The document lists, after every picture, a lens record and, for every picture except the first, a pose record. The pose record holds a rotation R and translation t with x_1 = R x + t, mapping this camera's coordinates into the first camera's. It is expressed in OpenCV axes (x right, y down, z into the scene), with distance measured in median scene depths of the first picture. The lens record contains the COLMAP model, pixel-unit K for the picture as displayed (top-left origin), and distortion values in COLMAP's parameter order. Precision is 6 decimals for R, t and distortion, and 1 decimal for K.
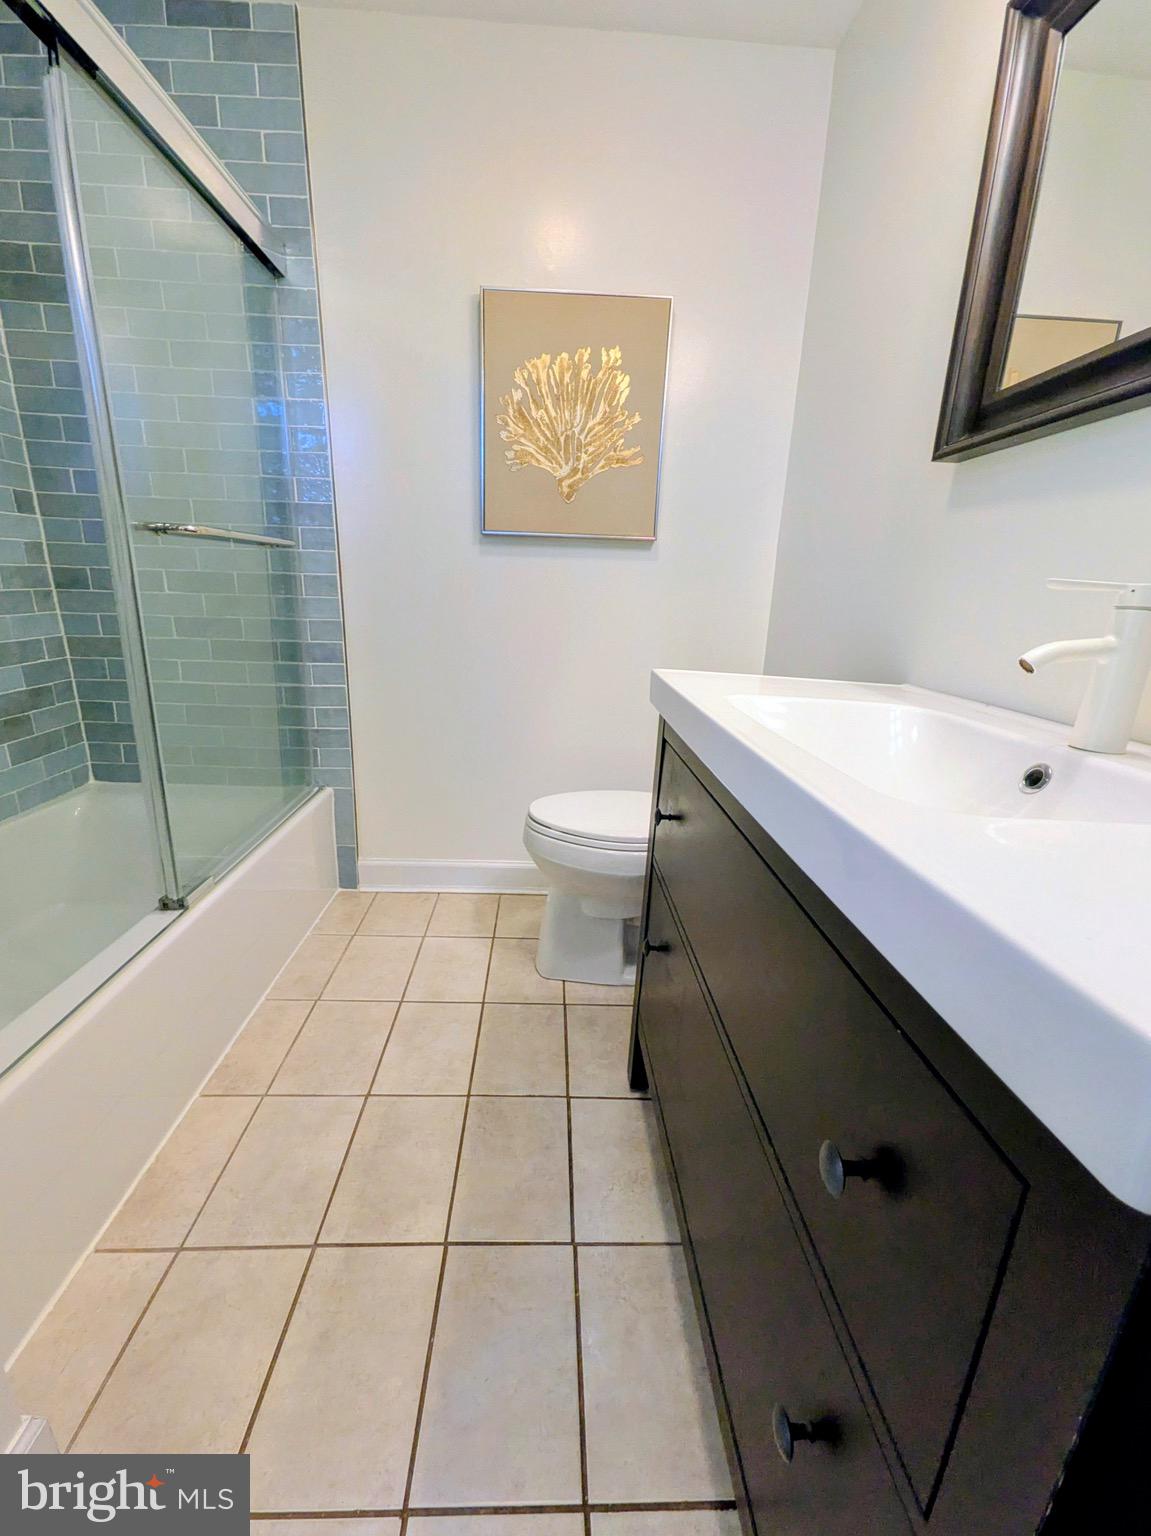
lens RADIAL K [[630.9, 0, 574.9], [0, 630.9, 766.4], [0, 0, 1]] dist [0.002774, -0.000285]
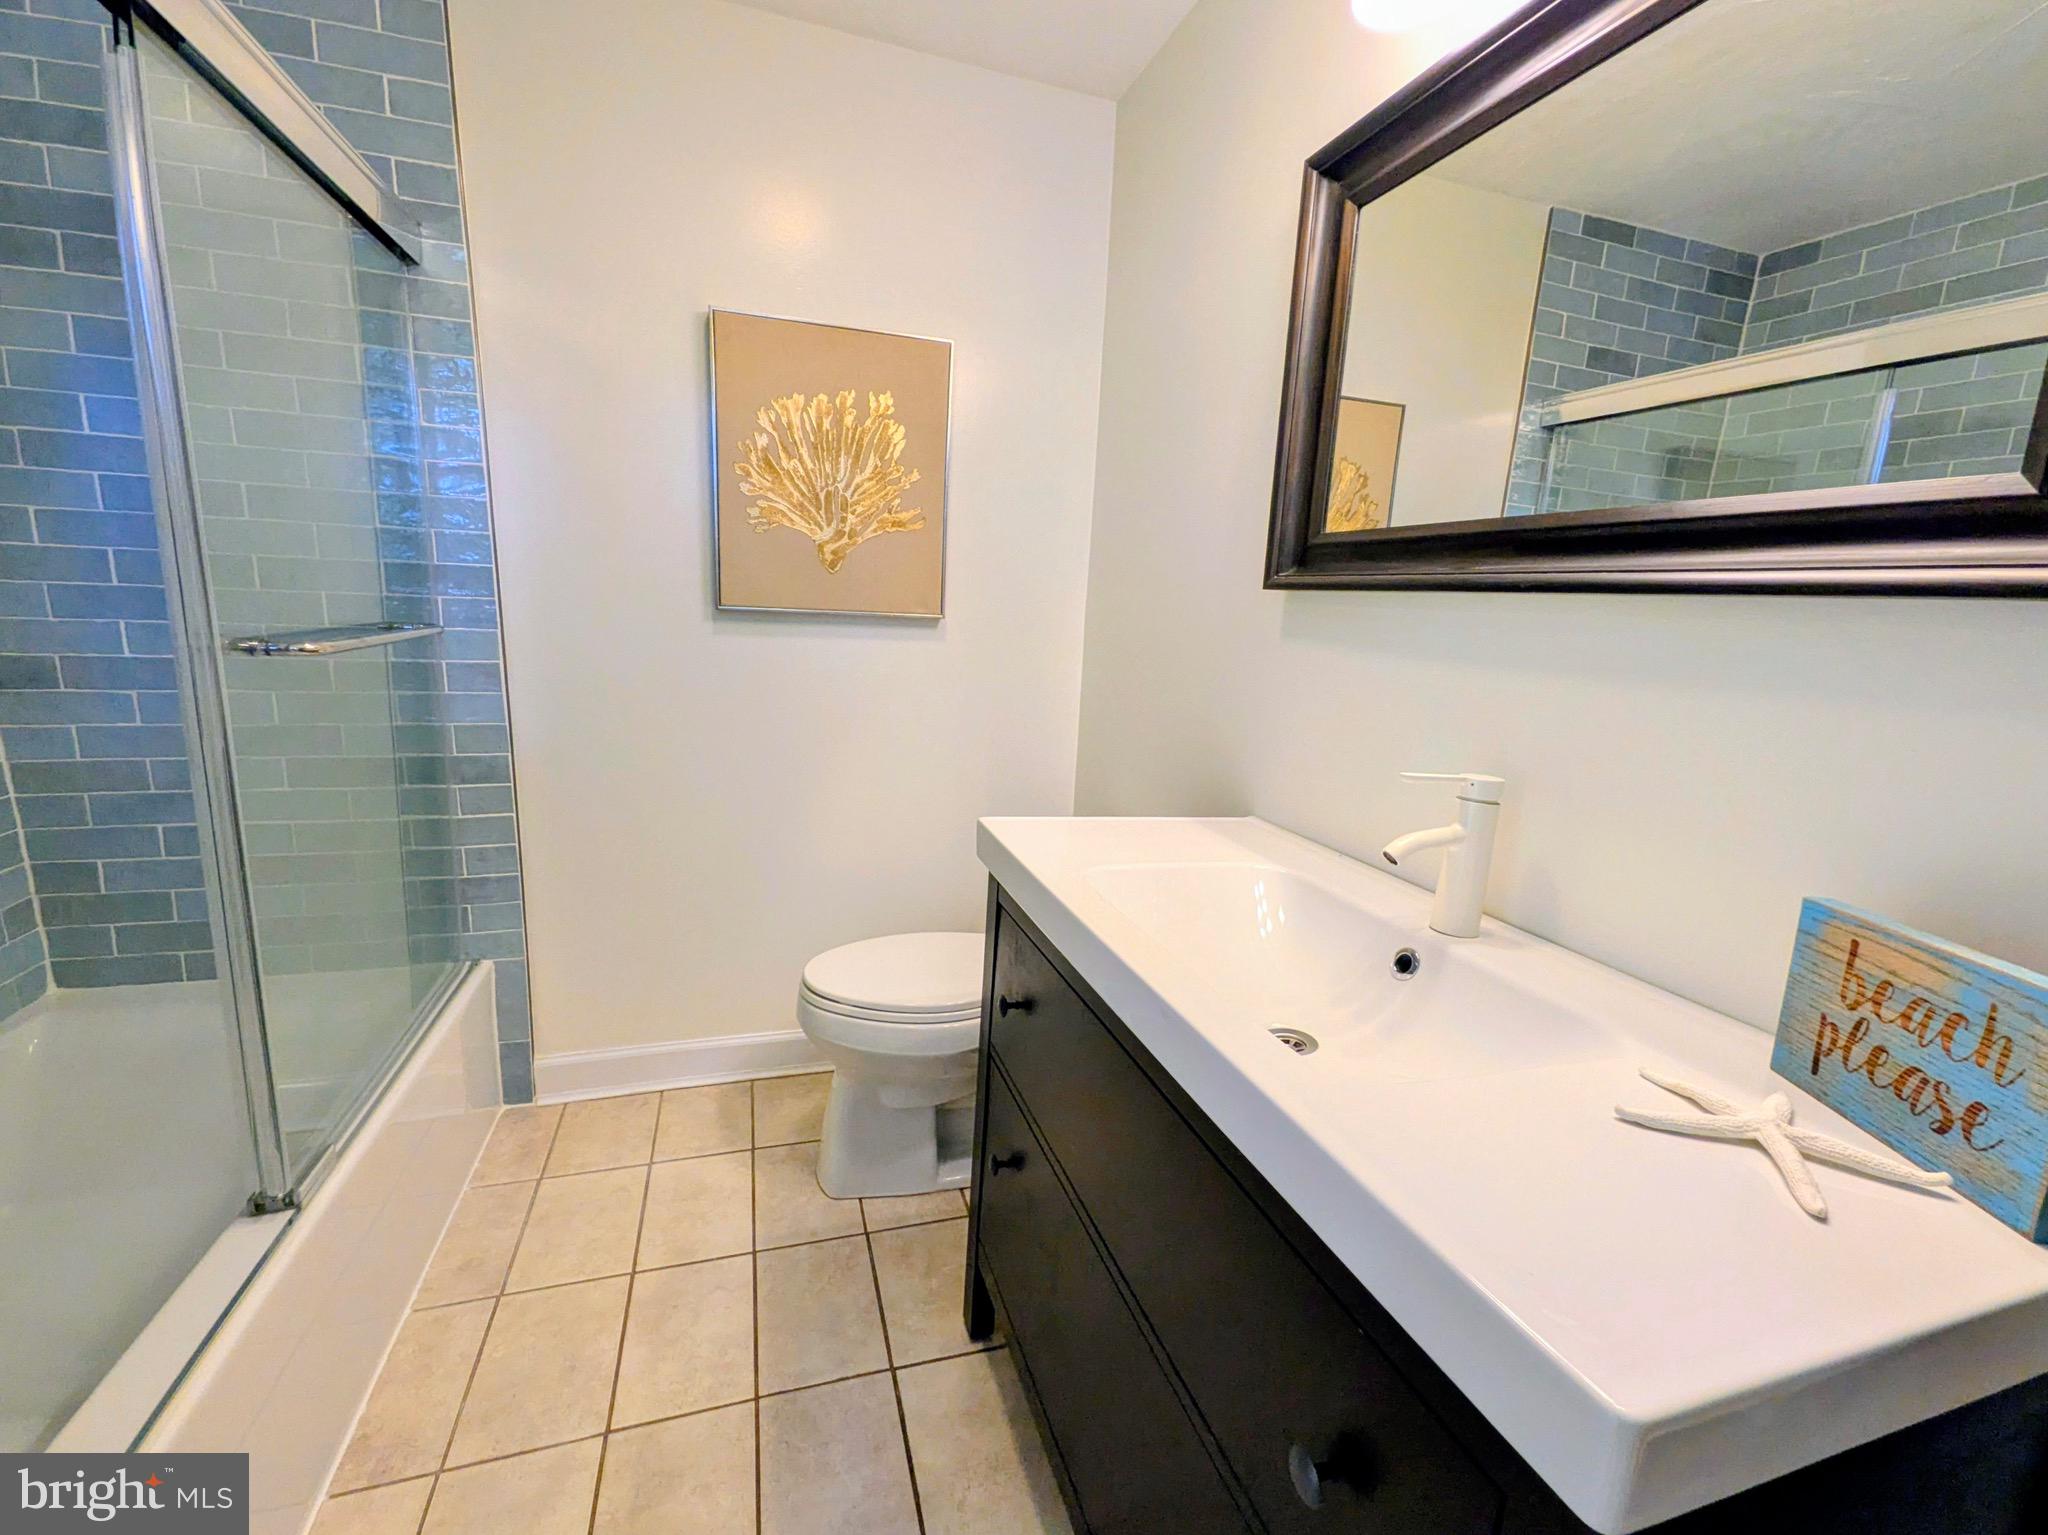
lens RADIAL K [[842.7, 0, 1014.2], [0, 842.7, 770.5], [0, 0, 1]] dist [0.005824, -0.002585]
pose [[0.964078, -0.044143, 0.261927, -0.082790], [0.061233, 0.996469, -0.057446, -0.102958], [-0.258467, 0.071421, 0.963376, -0.058544]]
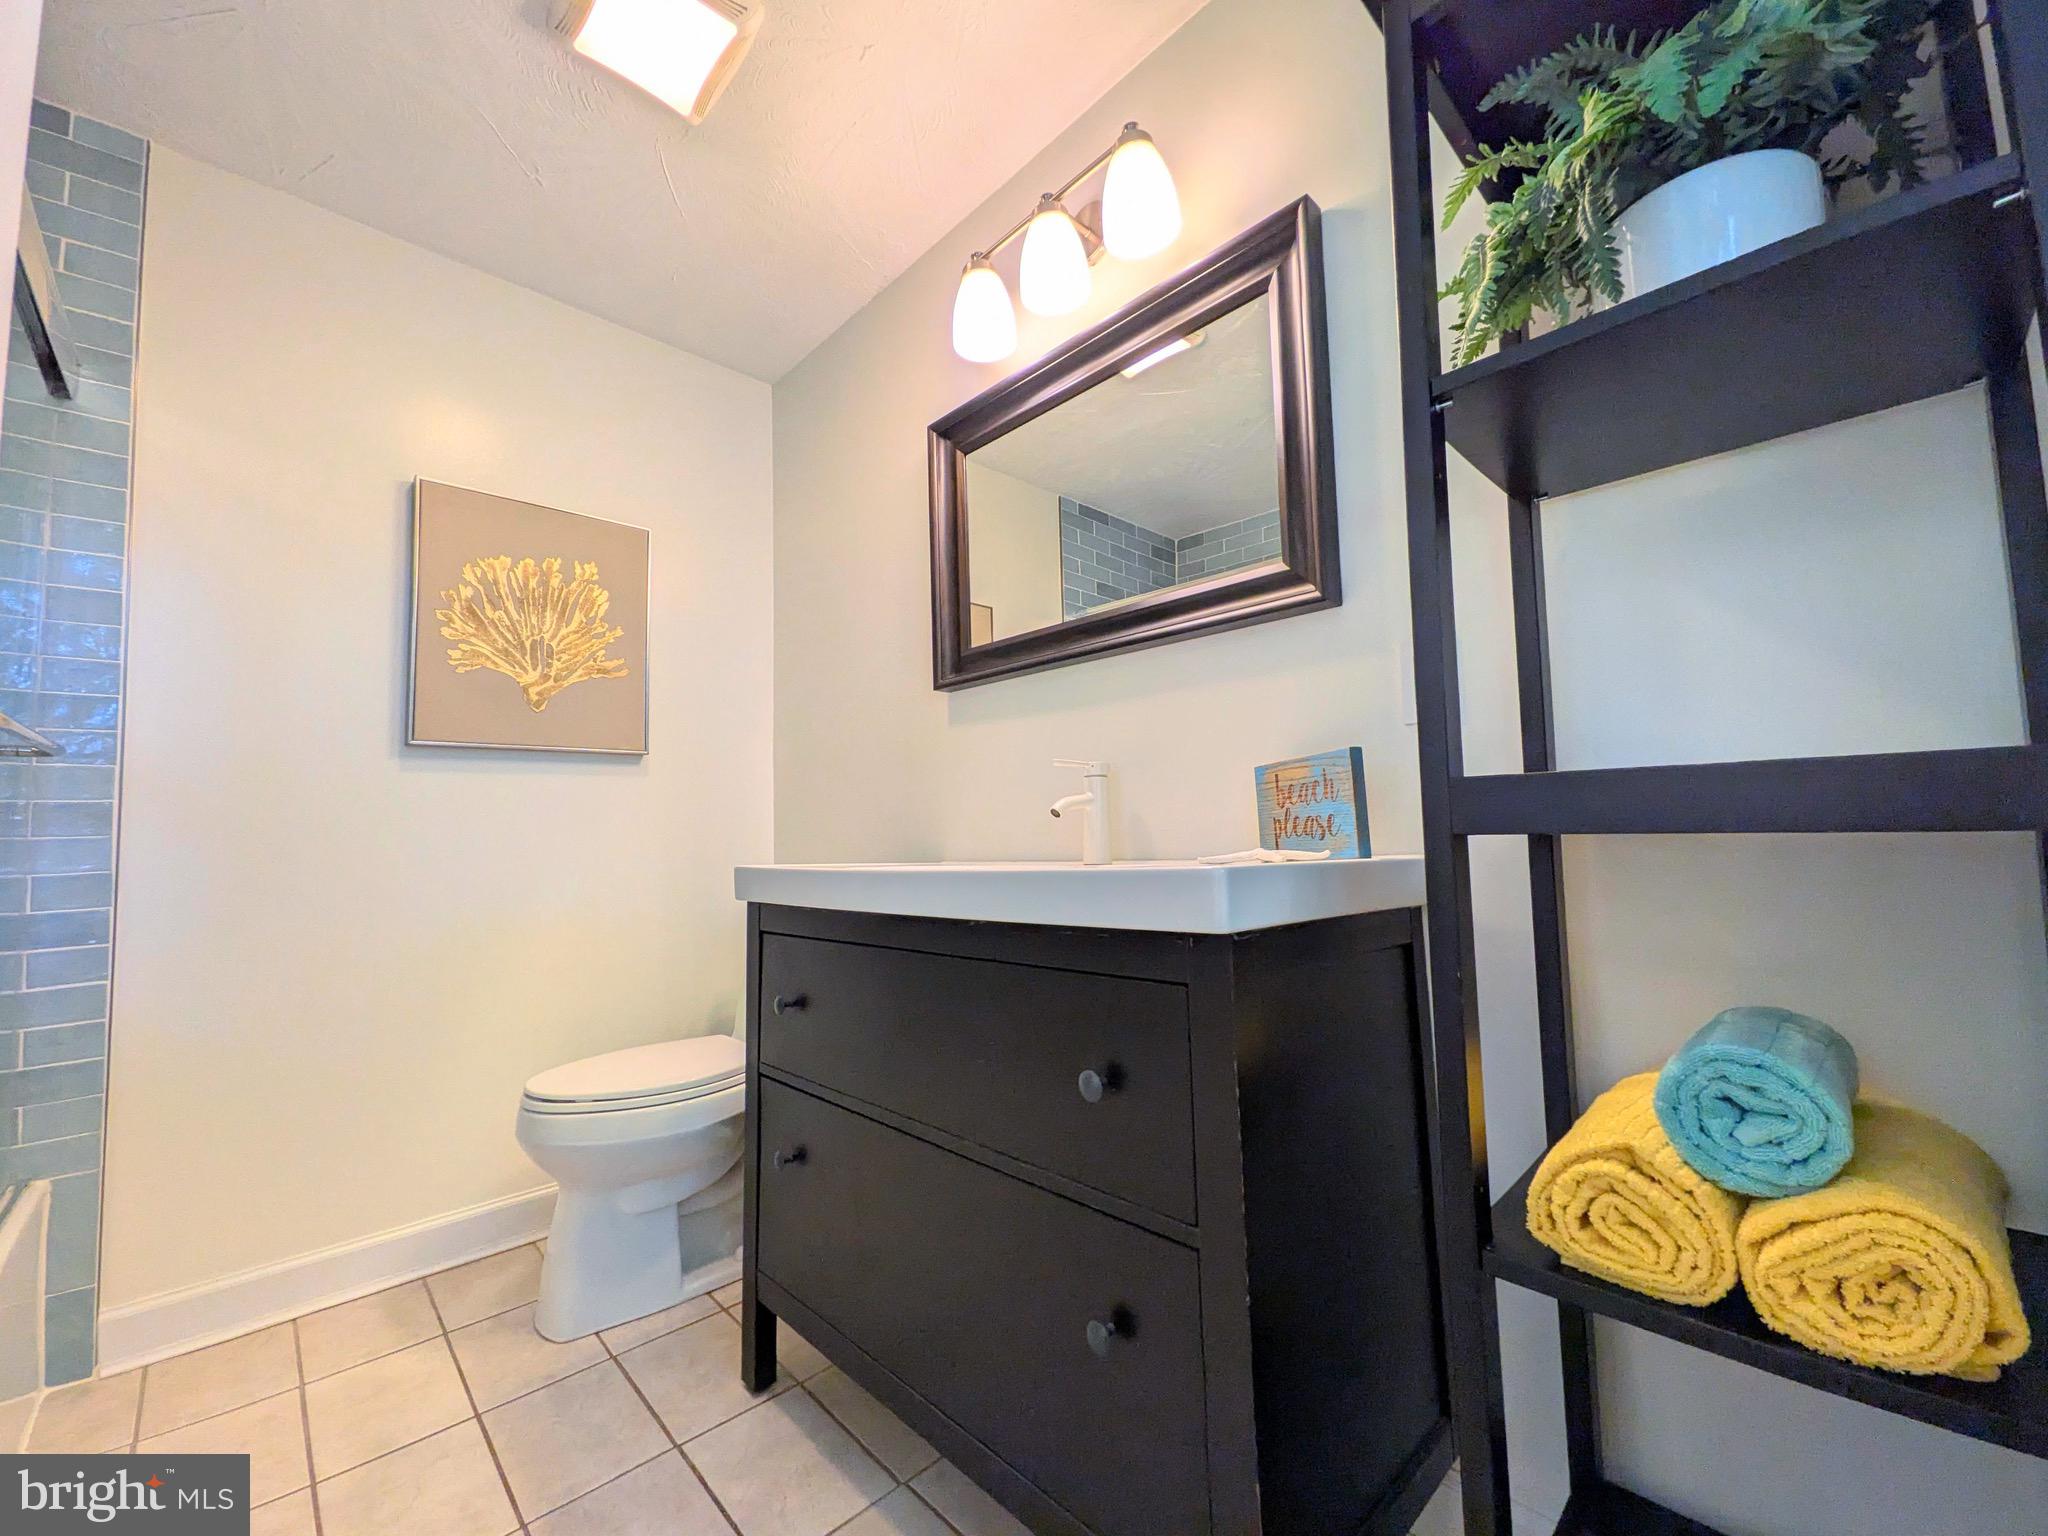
lens RADIAL K [[808.2, 0, 1012.1], [0, 808.2, 776.3], [0, 0, 1]] dist [0.010580, -0.005151]
pose [[0.750833, -0.009097, 0.660429, -0.266799], [0.231681, 0.940000, -0.250448, 0.090572], [-0.618525, 0.341054, 0.707891, -0.145511]]
